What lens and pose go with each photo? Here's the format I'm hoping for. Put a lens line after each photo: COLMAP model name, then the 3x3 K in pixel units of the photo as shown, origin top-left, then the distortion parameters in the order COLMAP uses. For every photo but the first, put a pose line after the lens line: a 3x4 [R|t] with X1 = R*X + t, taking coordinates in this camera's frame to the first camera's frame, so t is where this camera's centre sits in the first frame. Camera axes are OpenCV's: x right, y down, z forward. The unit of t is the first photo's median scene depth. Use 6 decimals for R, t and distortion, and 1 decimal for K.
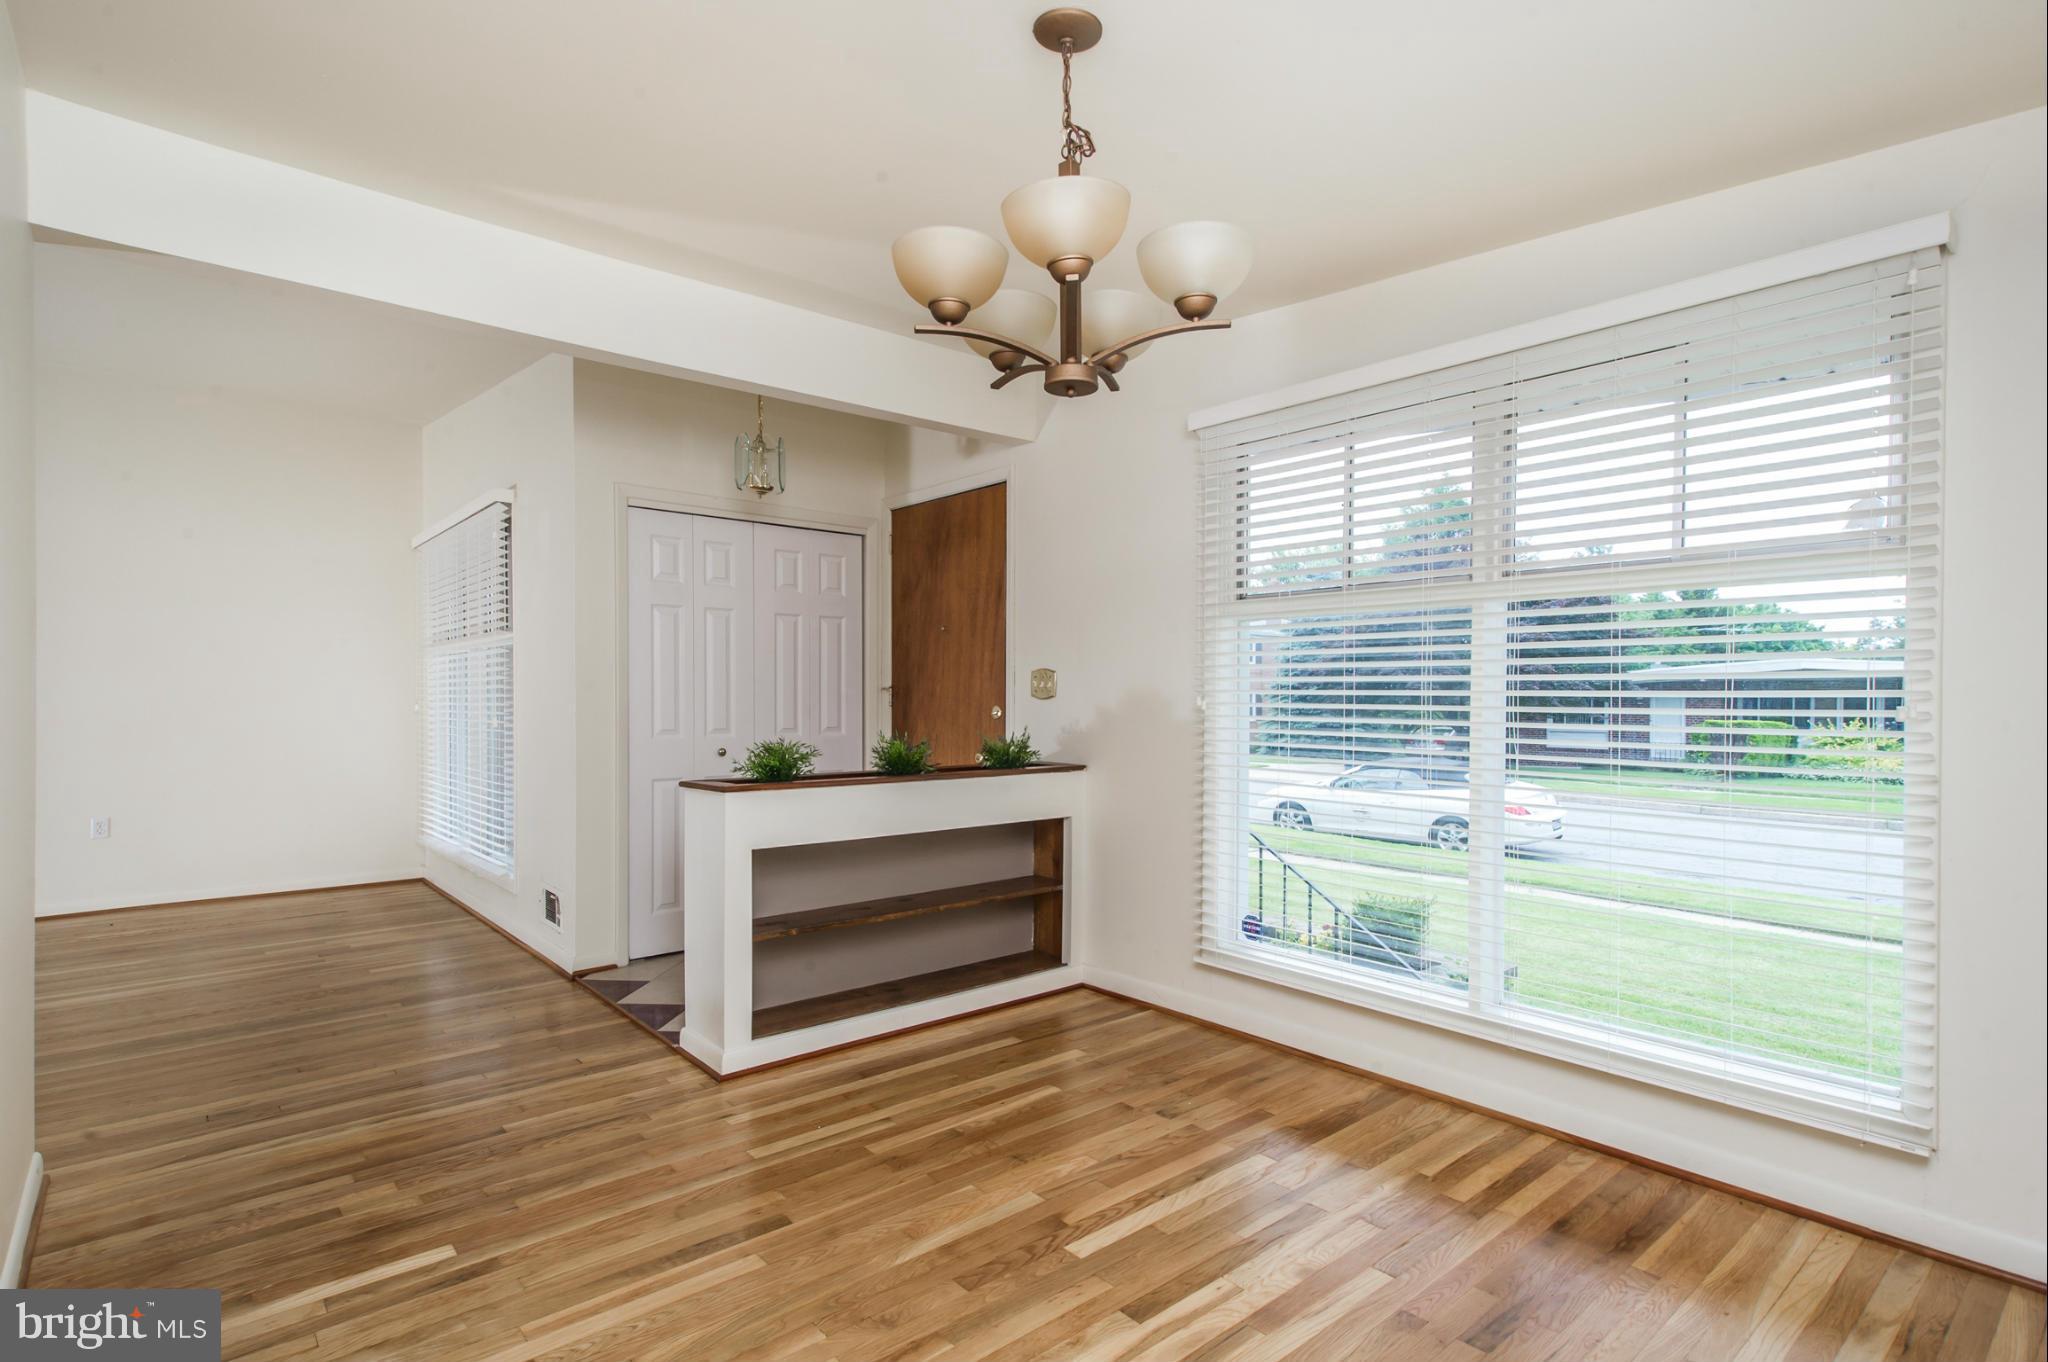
lens RADIAL K [[1006.9, 0, 1032.6], [0, 1006.9, 693.2], [0, 0, 1]] dist [0.012595, -0.005980]
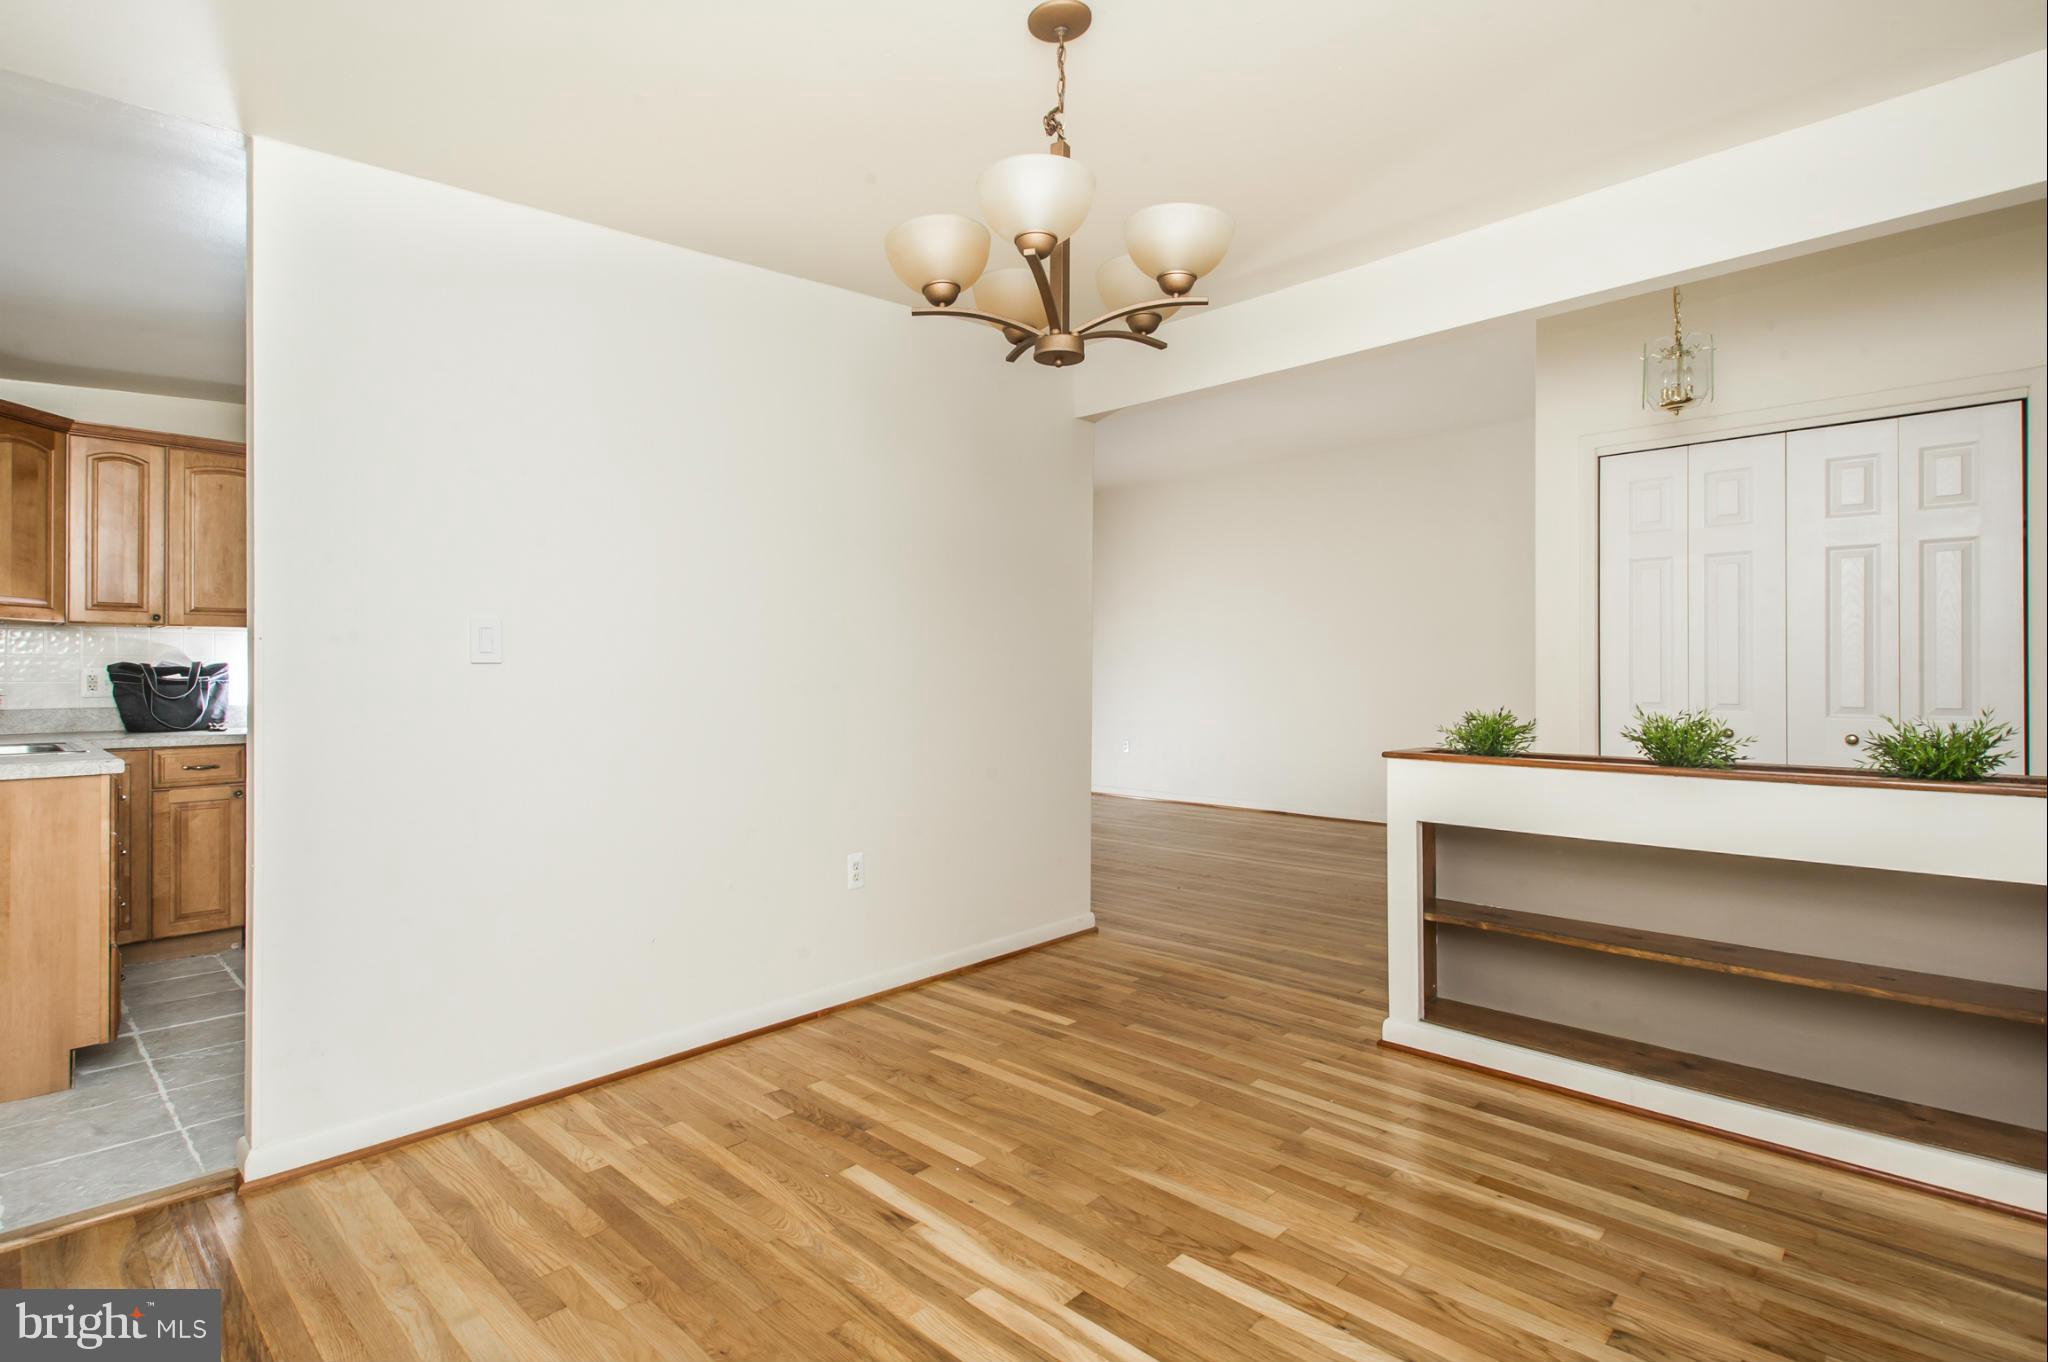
lens RADIAL K [[1006.9, 0, 993.7], [0, 1006.9, 675.4], [0, 0, 1]] dist [0.012595, -0.005980]
pose [[0.072542, 0.000221, -0.997365, 0.567781], [0.004922, 0.999988, 0.000579, 0.011322], [0.997353, -0.004951, 0.072540, 0.462057]]
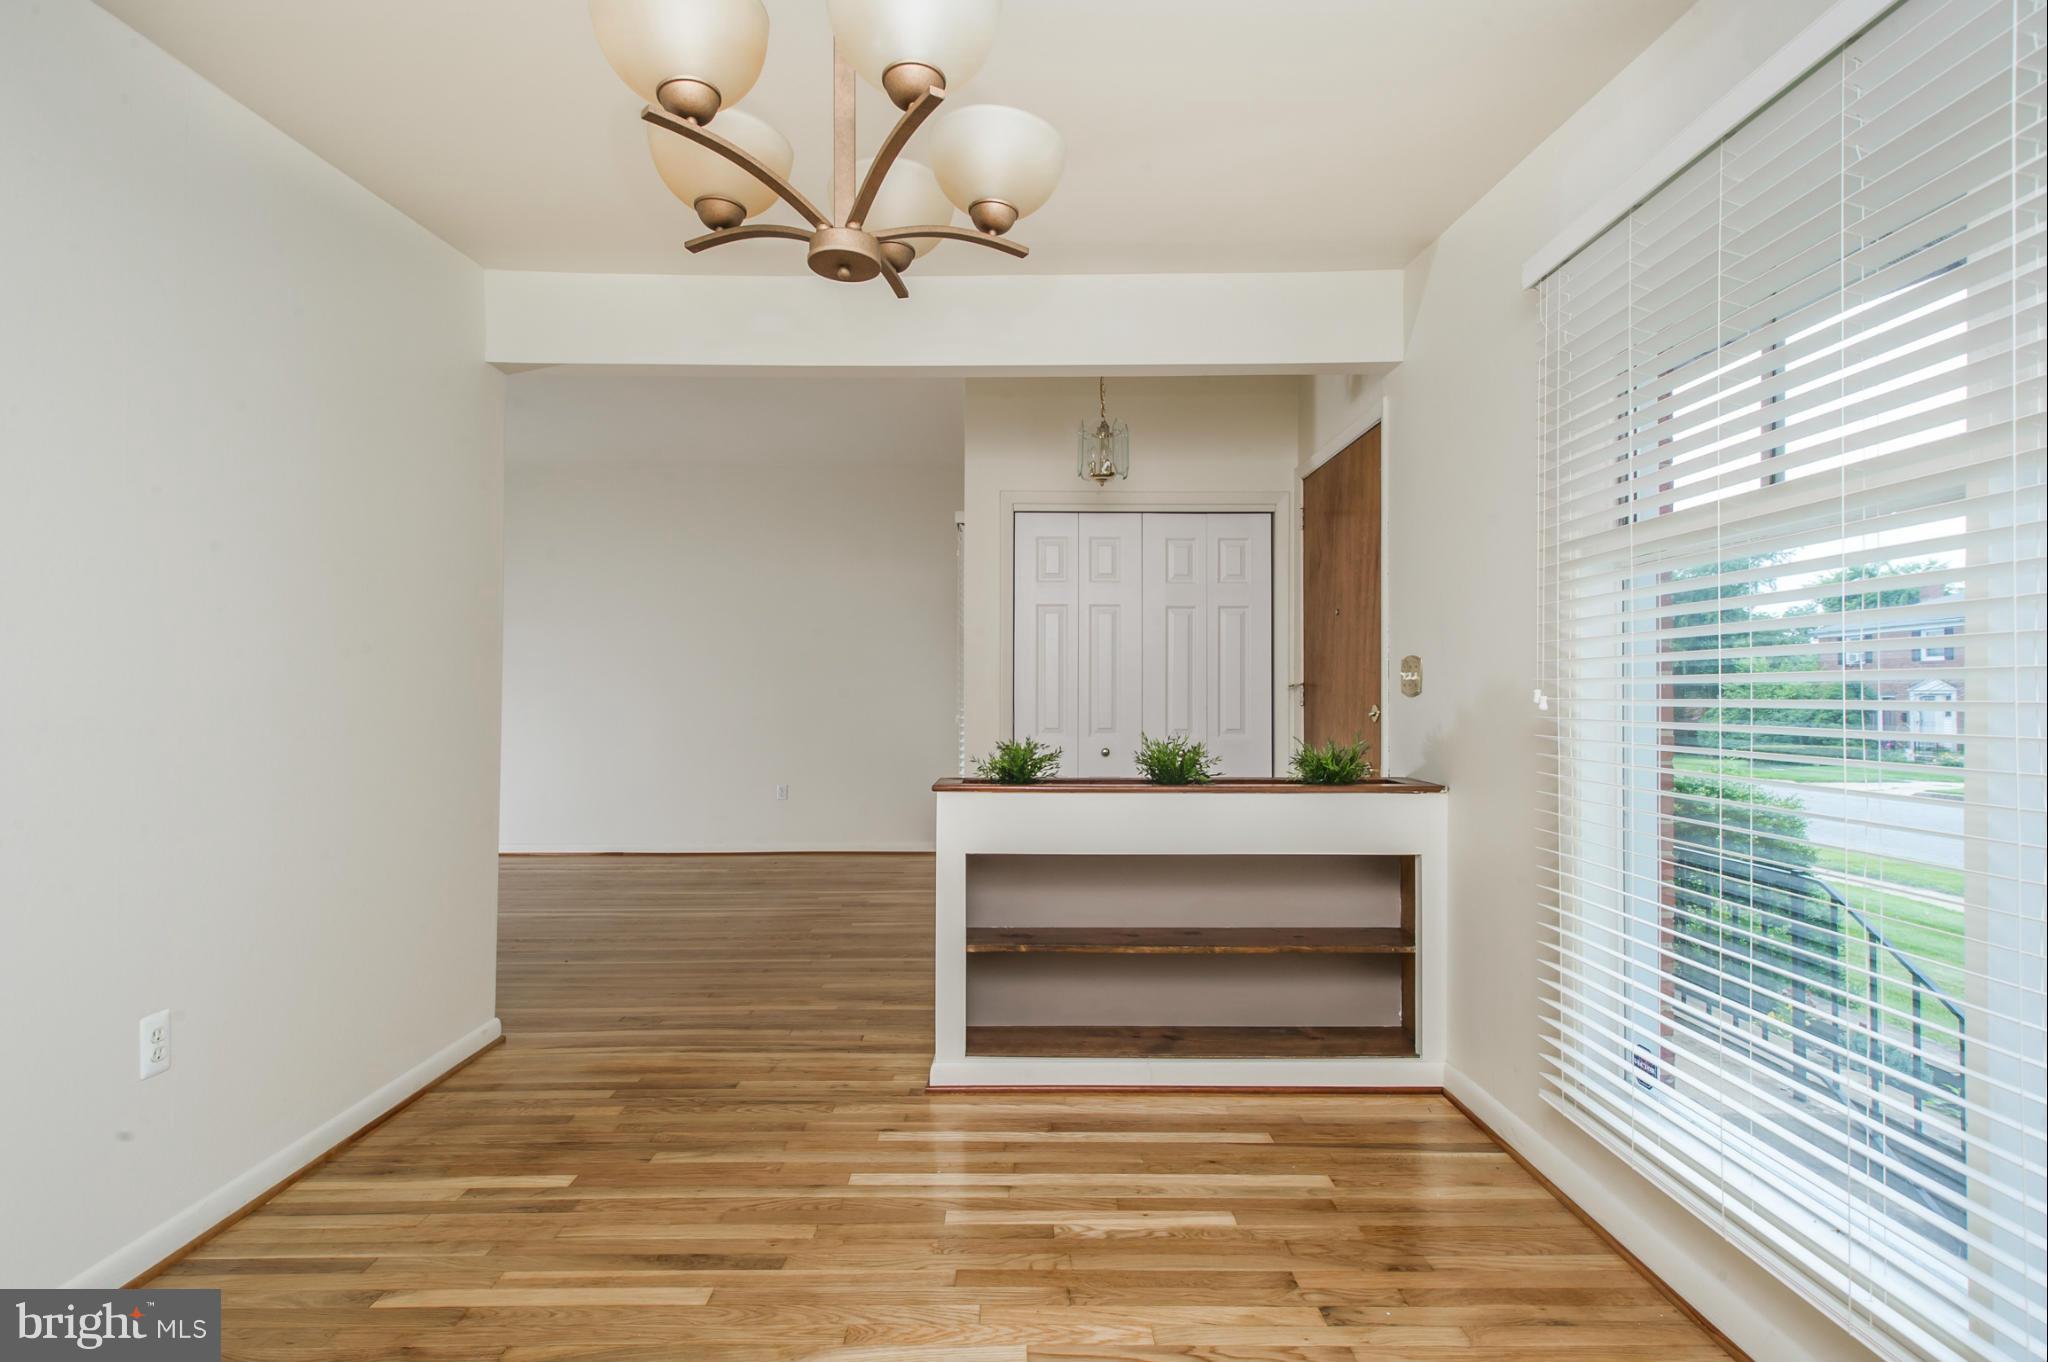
lens RADIAL K [[981.4, 0, 1037.4], [0, 981.4, 691.8], [0, 0, 1]] dist [0.018972, -0.007758]
pose [[0.756087, -0.007529, -0.654428, 0.331669], [0.003763, 0.999967, -0.007157, 0.007499], [0.654461, 0.002949, 0.756090, 0.302388]]
